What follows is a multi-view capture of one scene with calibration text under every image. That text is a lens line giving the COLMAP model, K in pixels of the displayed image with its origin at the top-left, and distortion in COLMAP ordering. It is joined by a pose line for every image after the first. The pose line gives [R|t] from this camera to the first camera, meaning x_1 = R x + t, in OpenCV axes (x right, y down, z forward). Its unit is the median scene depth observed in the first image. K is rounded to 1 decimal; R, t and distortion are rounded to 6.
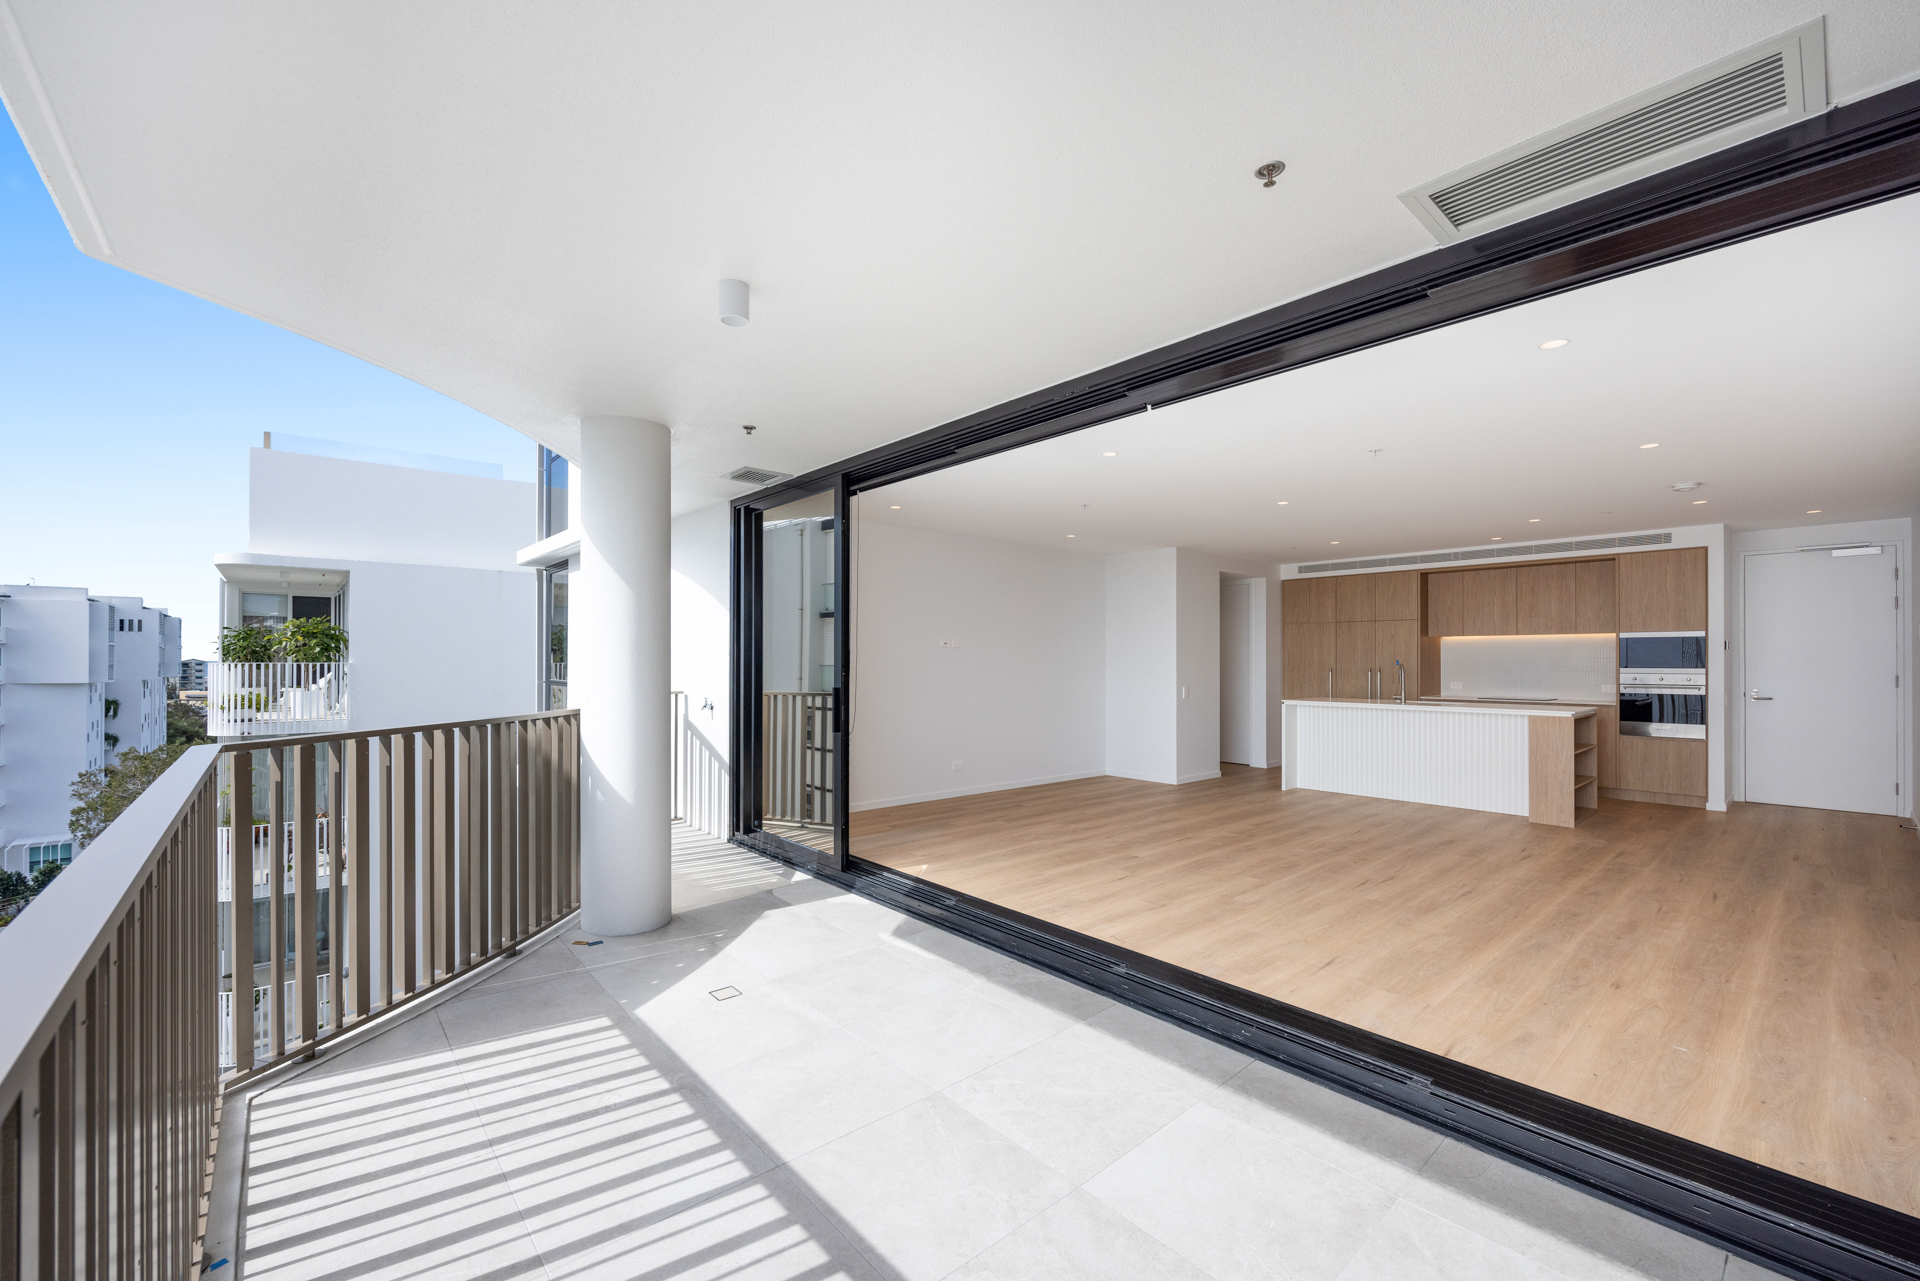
lens RADIAL K [[792.8, 0, 960.0], [0, 792.8, 640.5], [0, 0, 1]] dist [0.000789, 0.000044]
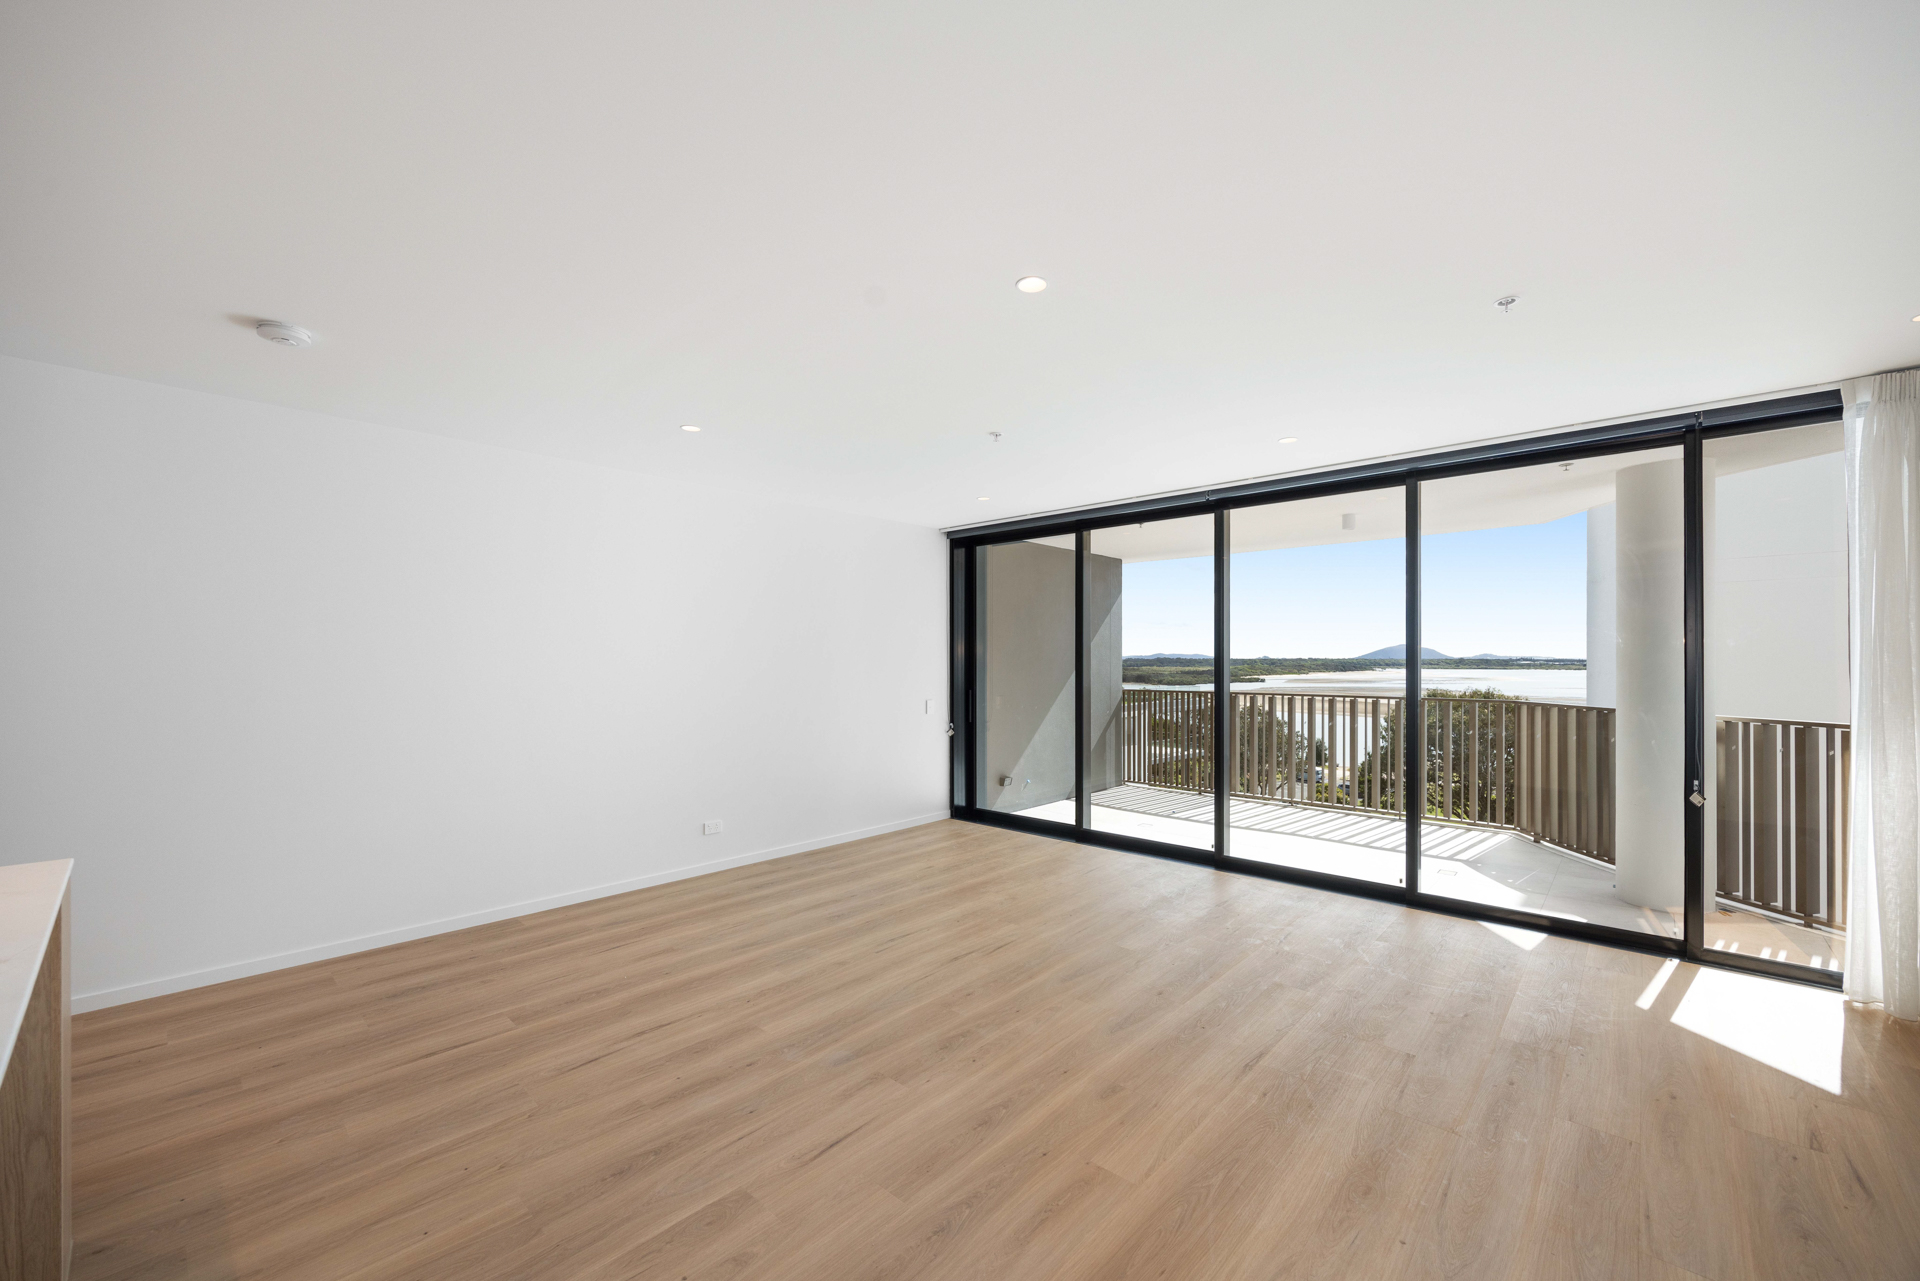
lens RADIAL K [[792.8, 0, 960.0], [0, 792.8, 640.5], [0, 0, 1]] dist [0.000789, 0.000044]
pose [[-0.995415, -0.000560, -0.095646, 0.672610], [0.003893, 0.998917, -0.046360, 0.027087], [0.095568, -0.046519, -0.994335, 1.956645]]
